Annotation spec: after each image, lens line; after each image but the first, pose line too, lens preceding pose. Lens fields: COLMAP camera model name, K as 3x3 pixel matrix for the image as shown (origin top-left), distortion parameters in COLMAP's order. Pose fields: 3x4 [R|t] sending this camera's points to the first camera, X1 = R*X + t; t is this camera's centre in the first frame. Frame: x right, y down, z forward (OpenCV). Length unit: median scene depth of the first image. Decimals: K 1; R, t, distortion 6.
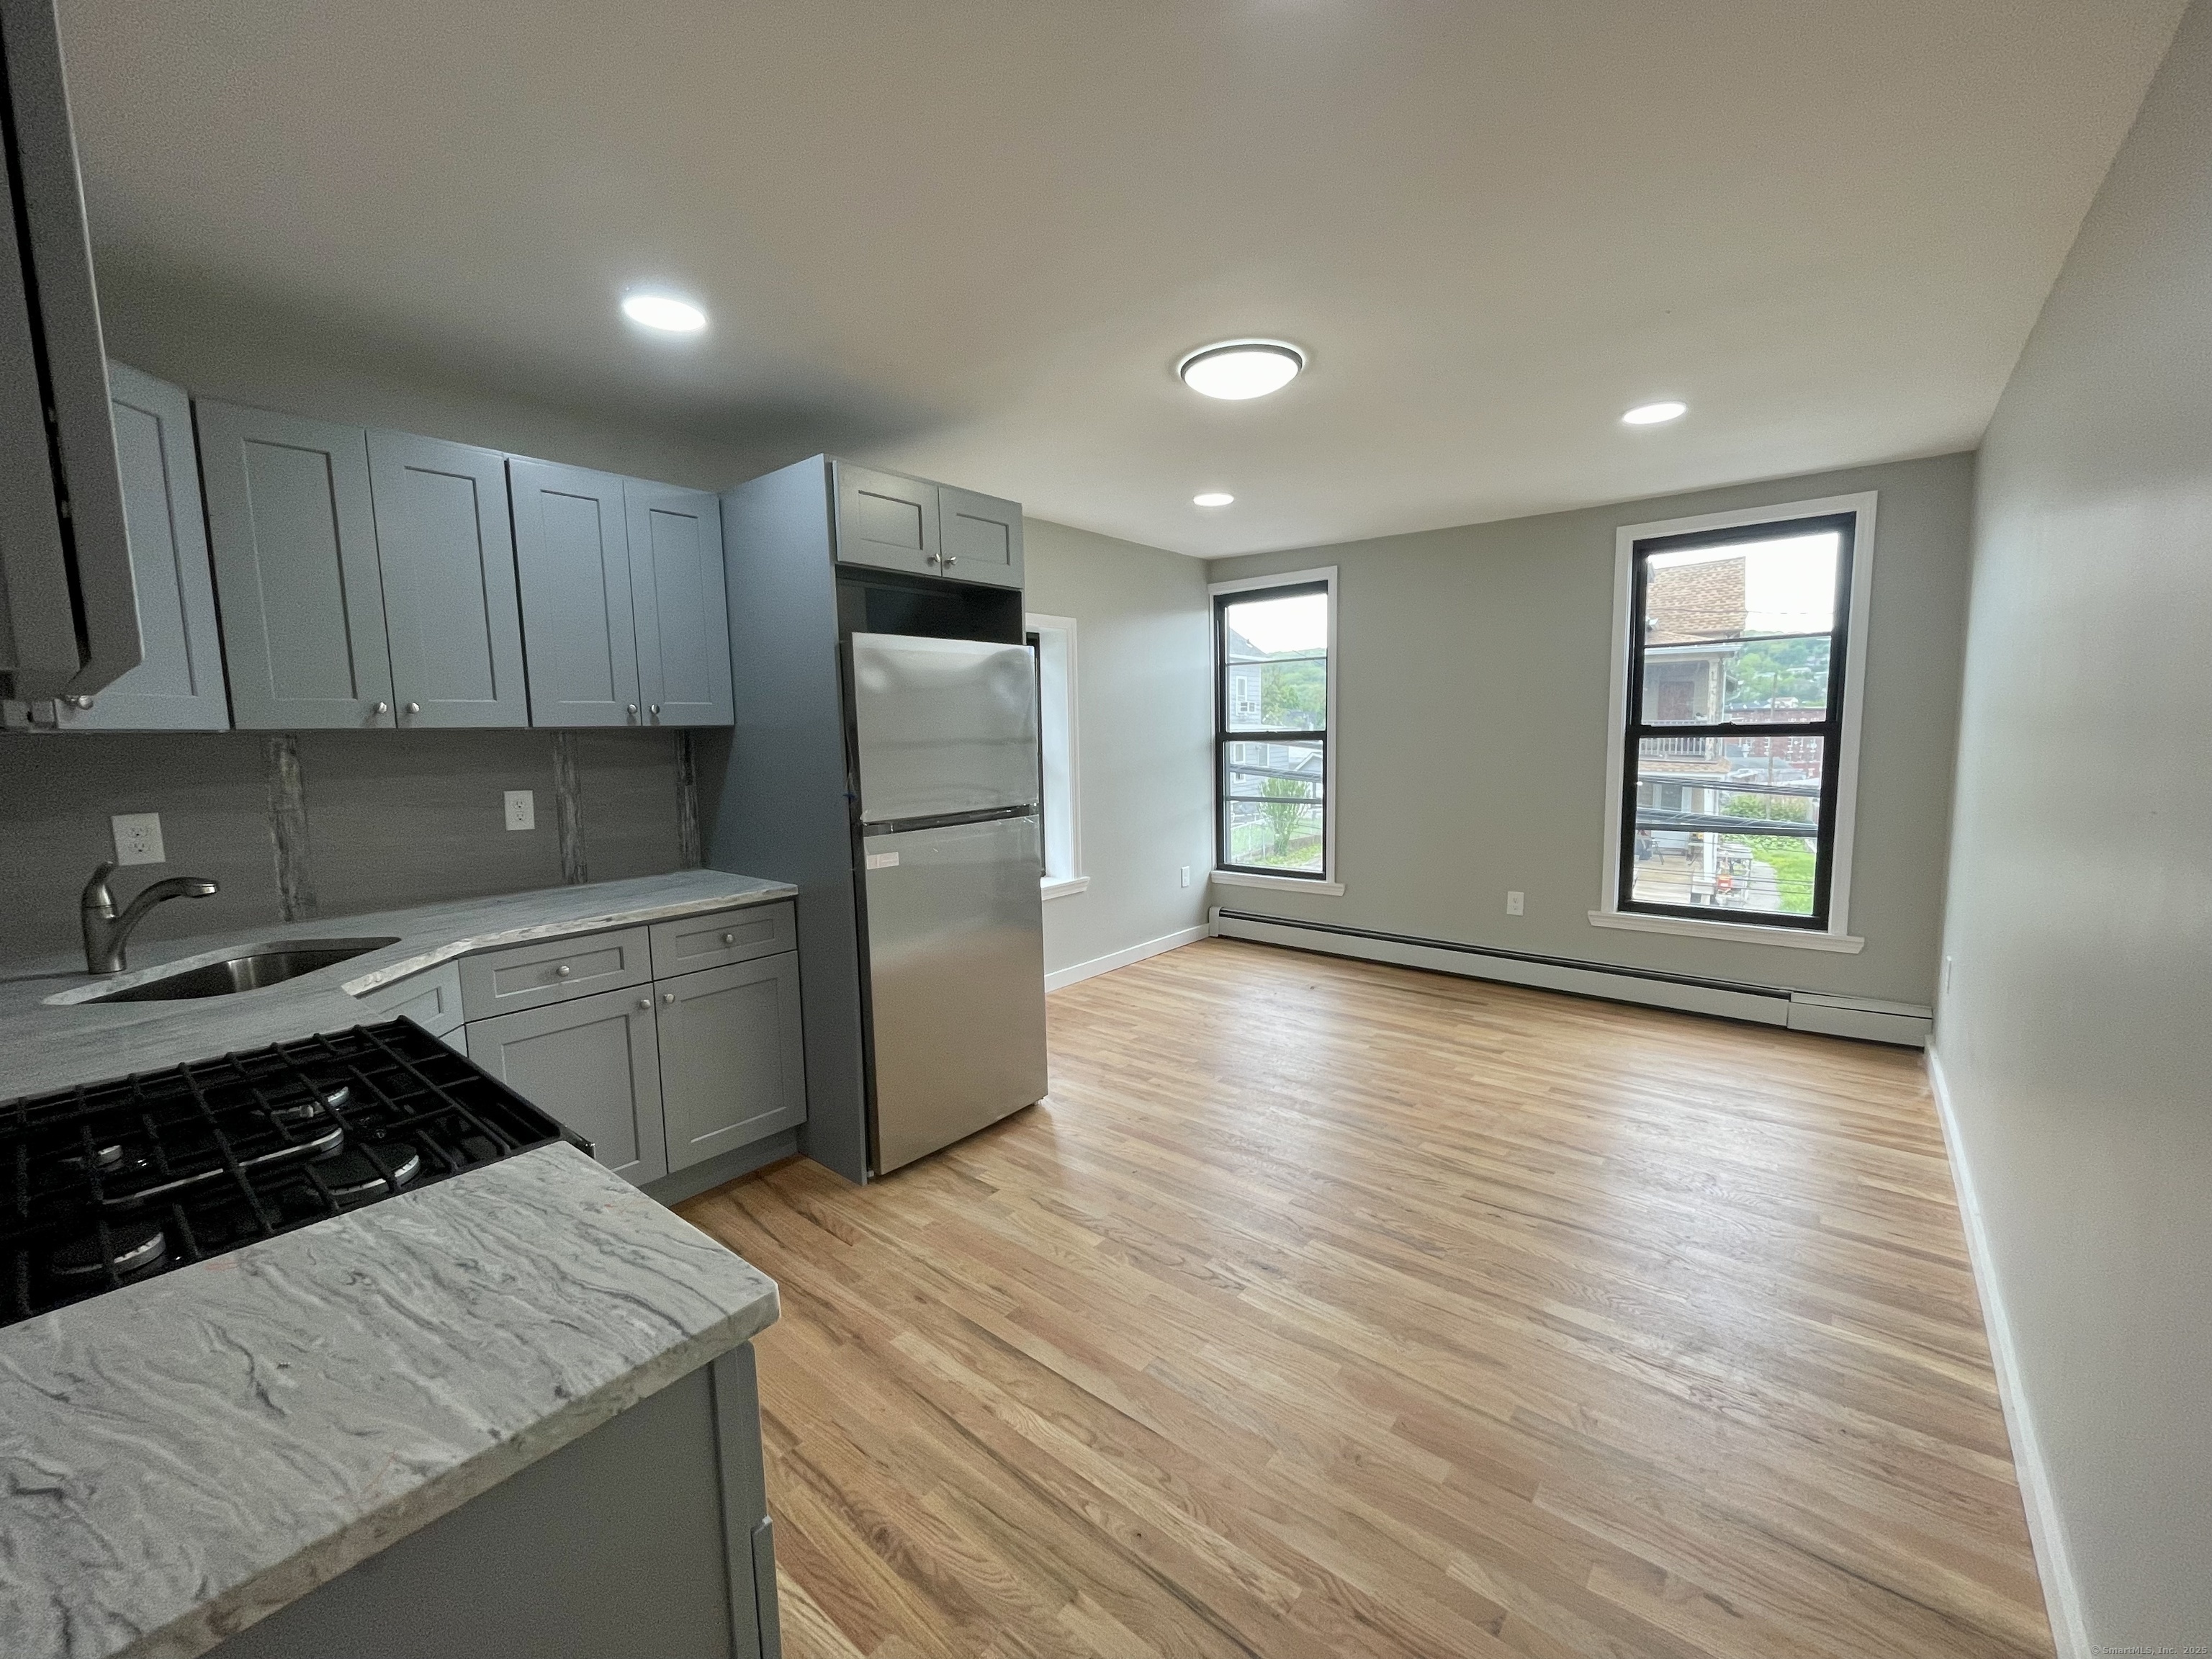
lens RADIAL K [[887.5, 0, 1106.0], [0, 887.5, 829.5], [0, 0, 1]] dist [0.000153, 0.000003]
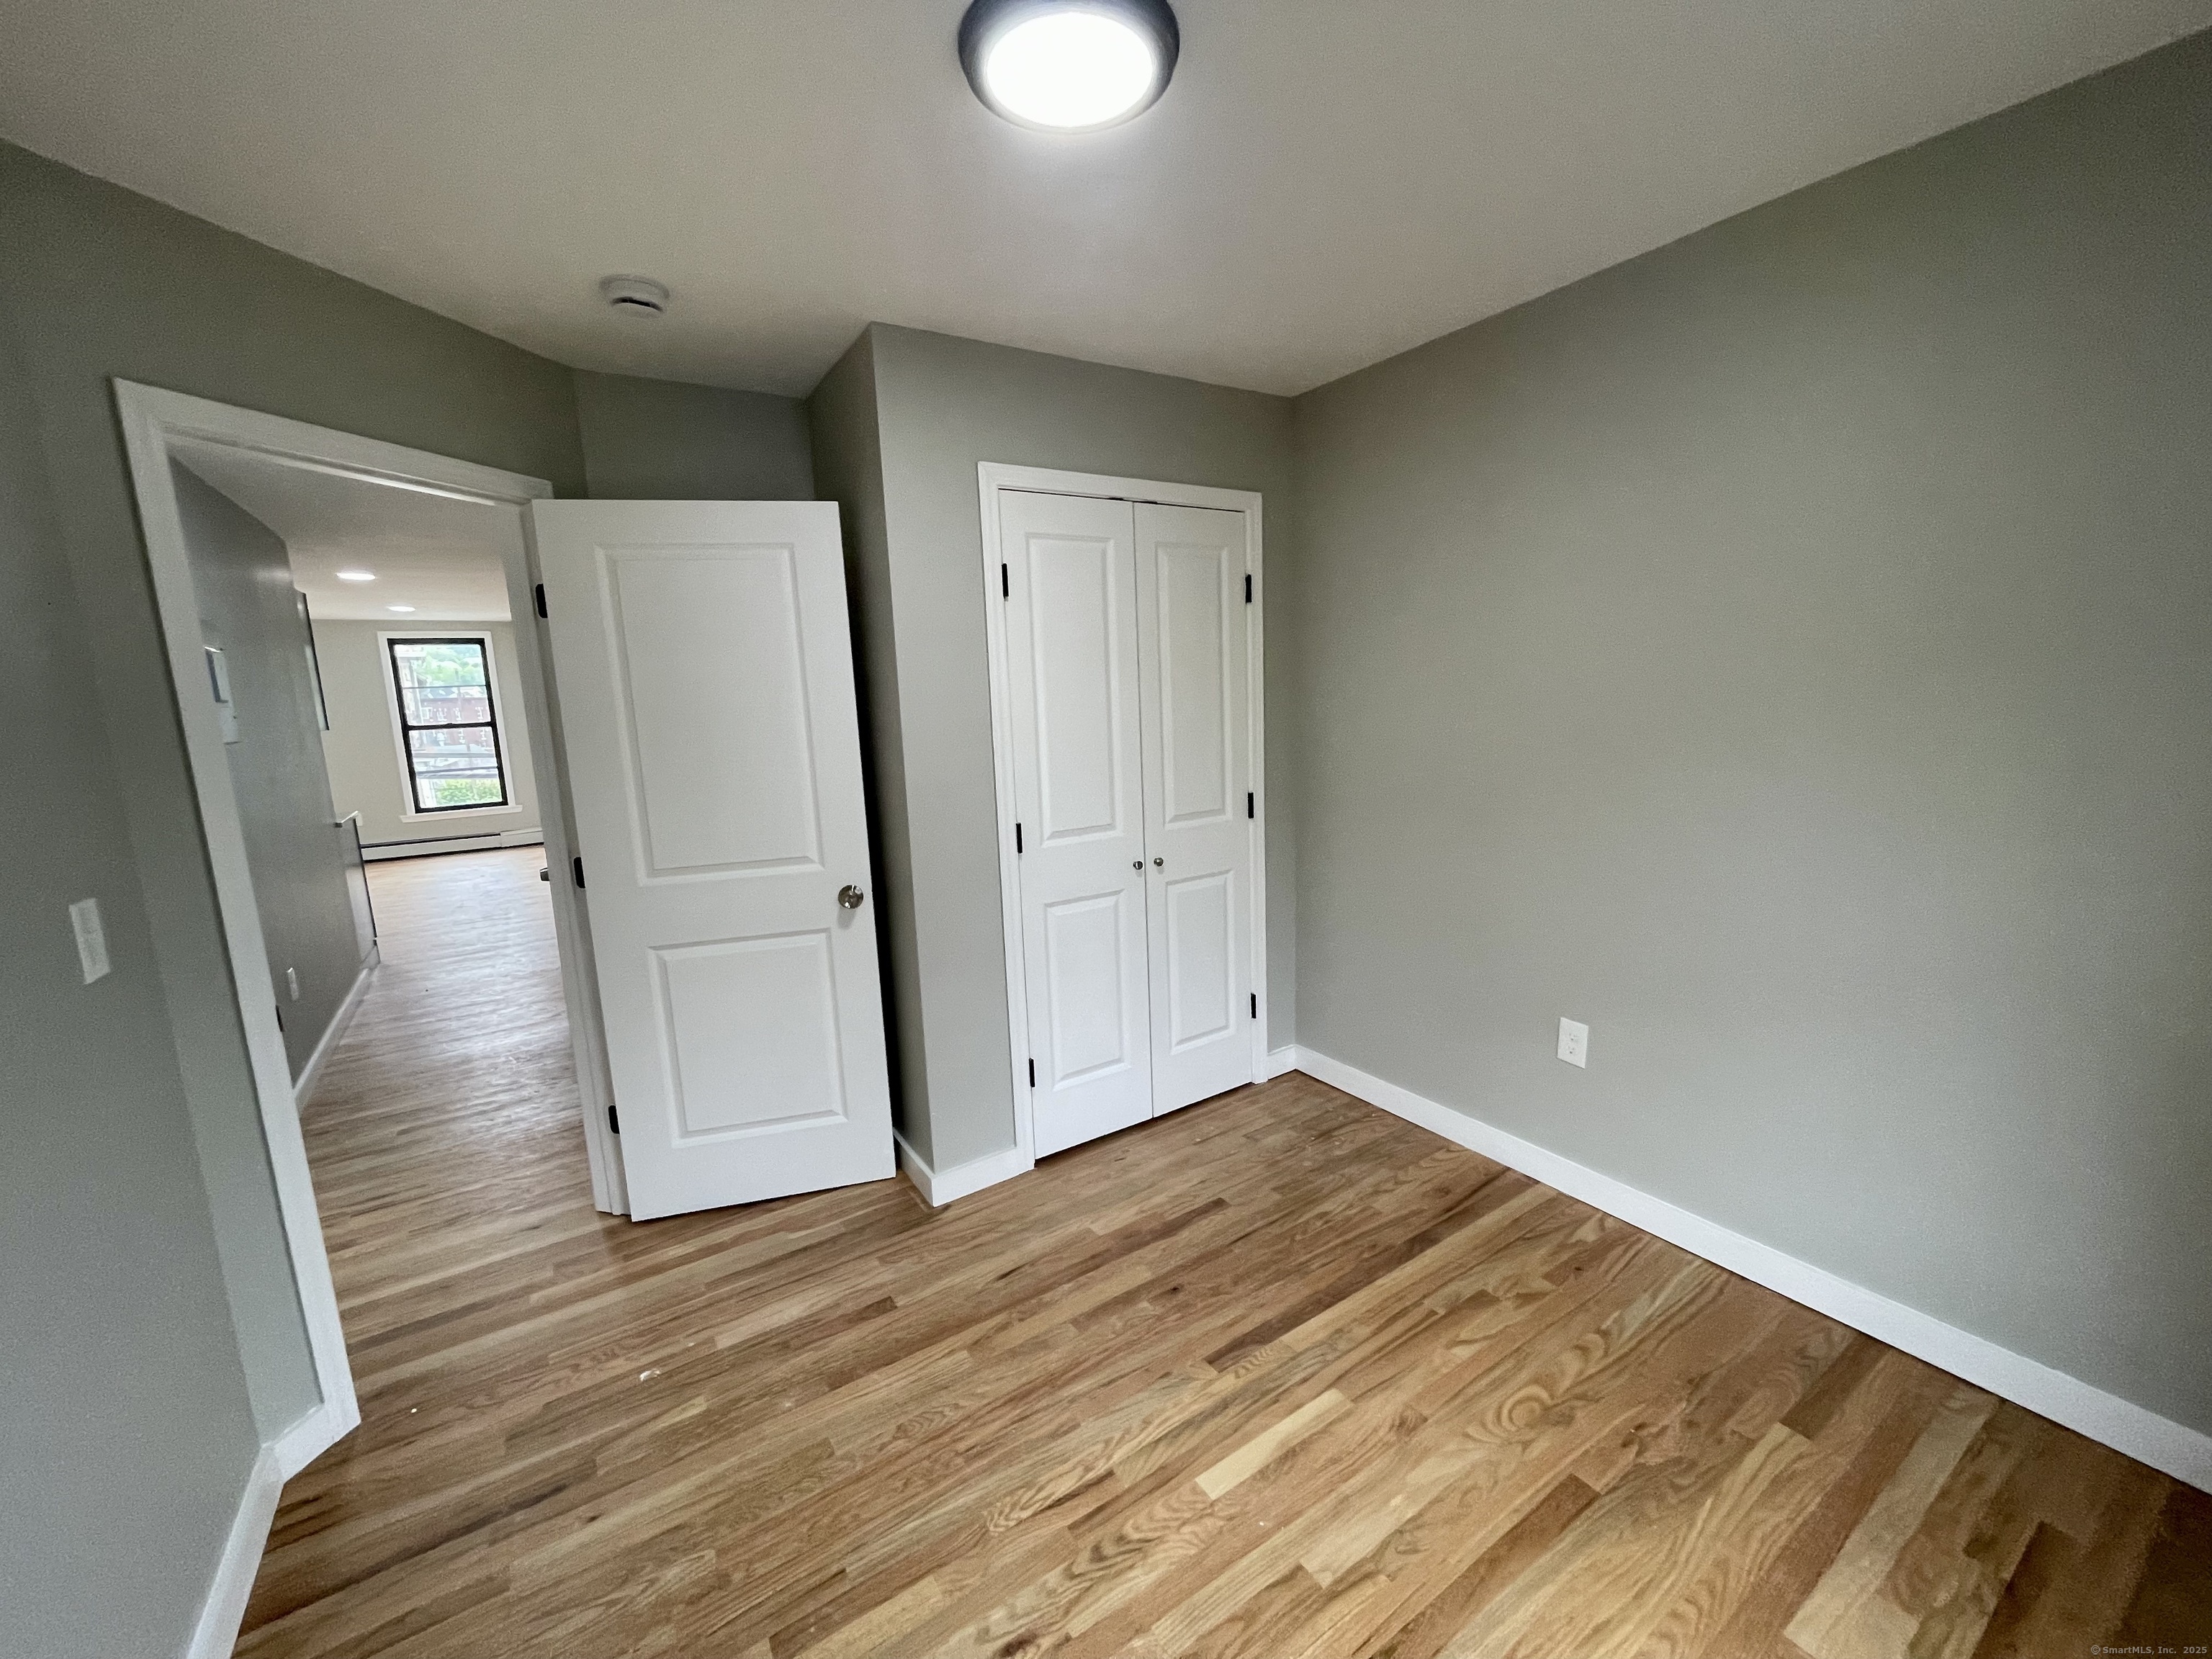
lens RADIAL K [[887.5, 0, 1106.0], [0, 887.5, 829.5], [0, 0, 1]] dist [0.000153, 0.000003]
pose [[0.297556, -0.143431, 0.943869, -0.967901], [0.136639, 0.984870, 0.106585, 0.134705], [-0.944876, 0.097254, 0.312653, -1.250682]]
